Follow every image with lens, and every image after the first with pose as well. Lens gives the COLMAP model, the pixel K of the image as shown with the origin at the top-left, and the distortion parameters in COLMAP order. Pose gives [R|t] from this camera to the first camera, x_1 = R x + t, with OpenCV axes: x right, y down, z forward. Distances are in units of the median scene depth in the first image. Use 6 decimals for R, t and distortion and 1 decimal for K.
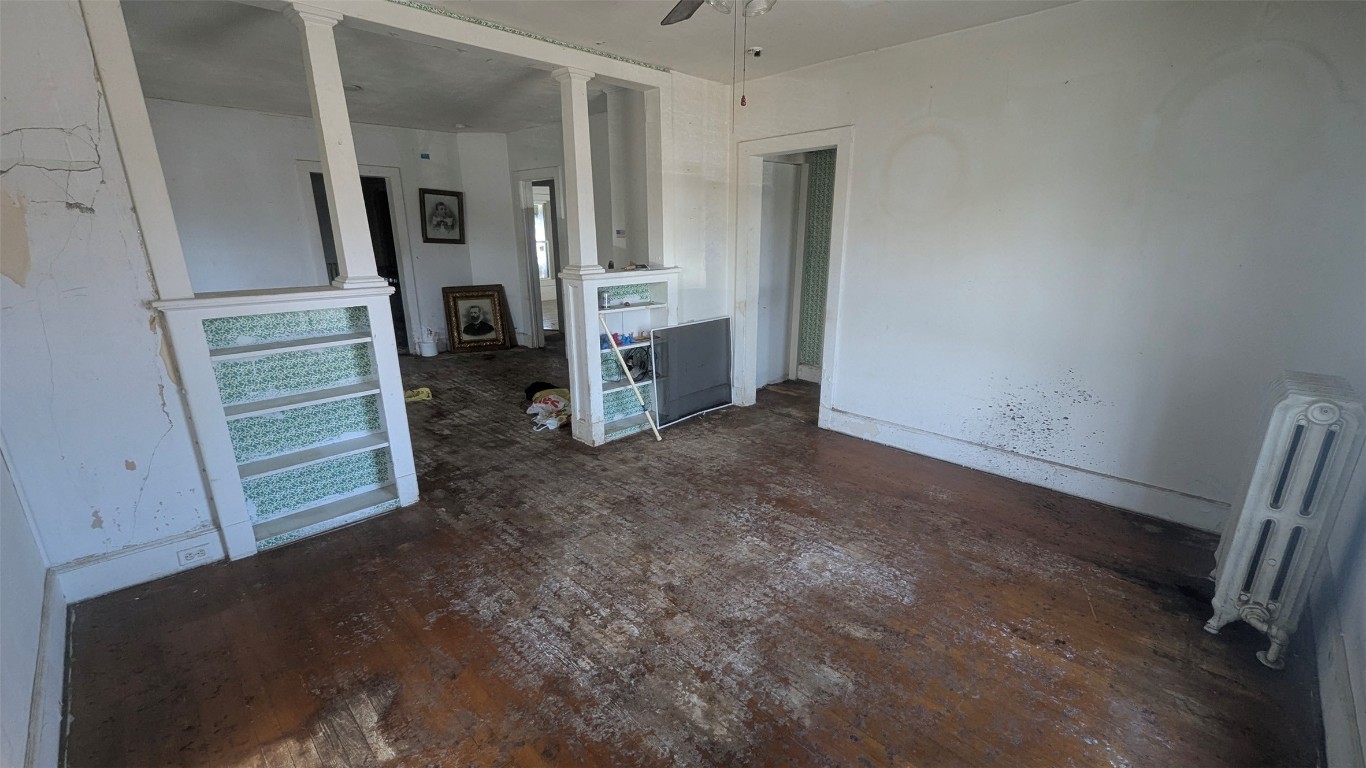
lens RADIAL K [[567.2, 0, 688.0], [0, 567.2, 392.9], [0, 0, 1]] dist [-0.001087, -0.000023]
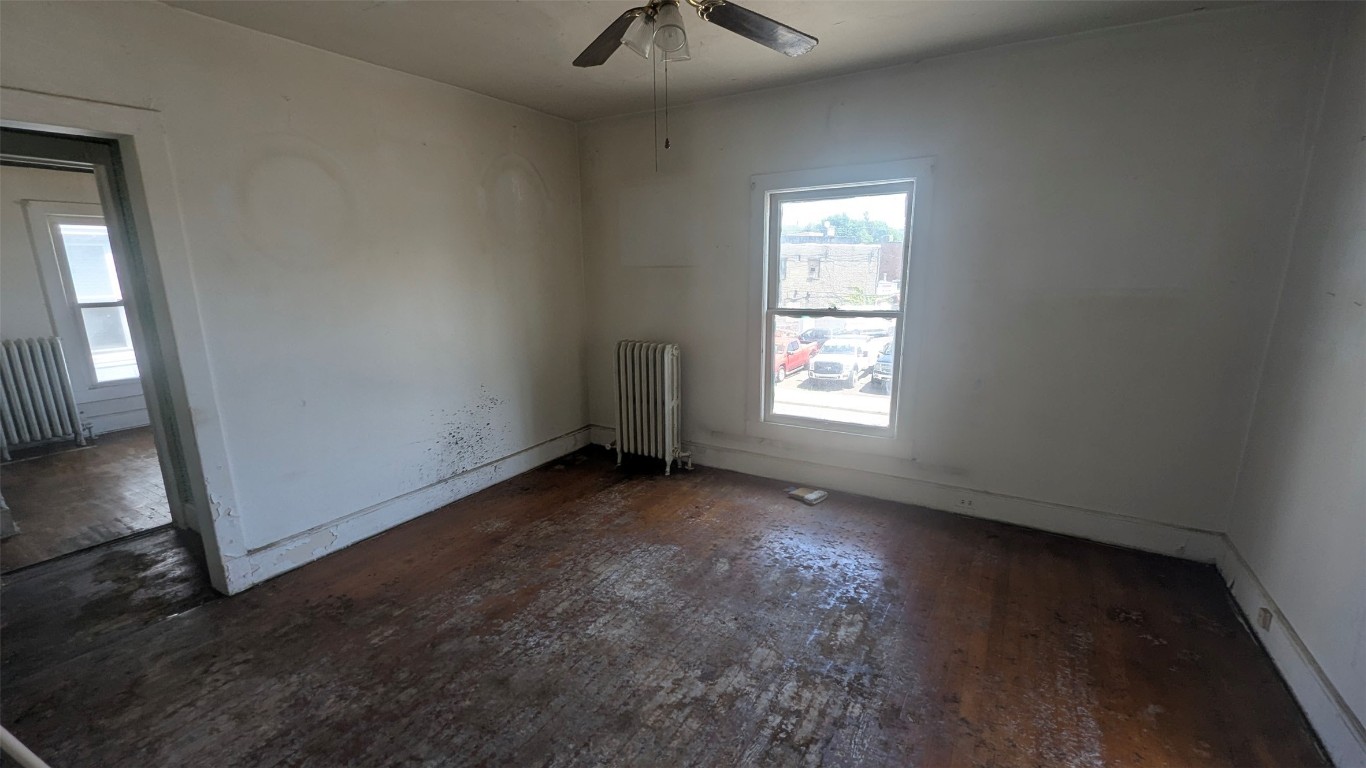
lens RADIAL K [[567.2, 0, 688.0], [0, 567.2, 392.9], [0, 0, 1]] dist [-0.001087, -0.000023]
pose [[-0.234914, -0.212489, 0.948506, -0.625924], [0.285015, 0.917863, 0.276213, -0.251598], [-0.929291, 0.335225, -0.155057, 0.840312]]
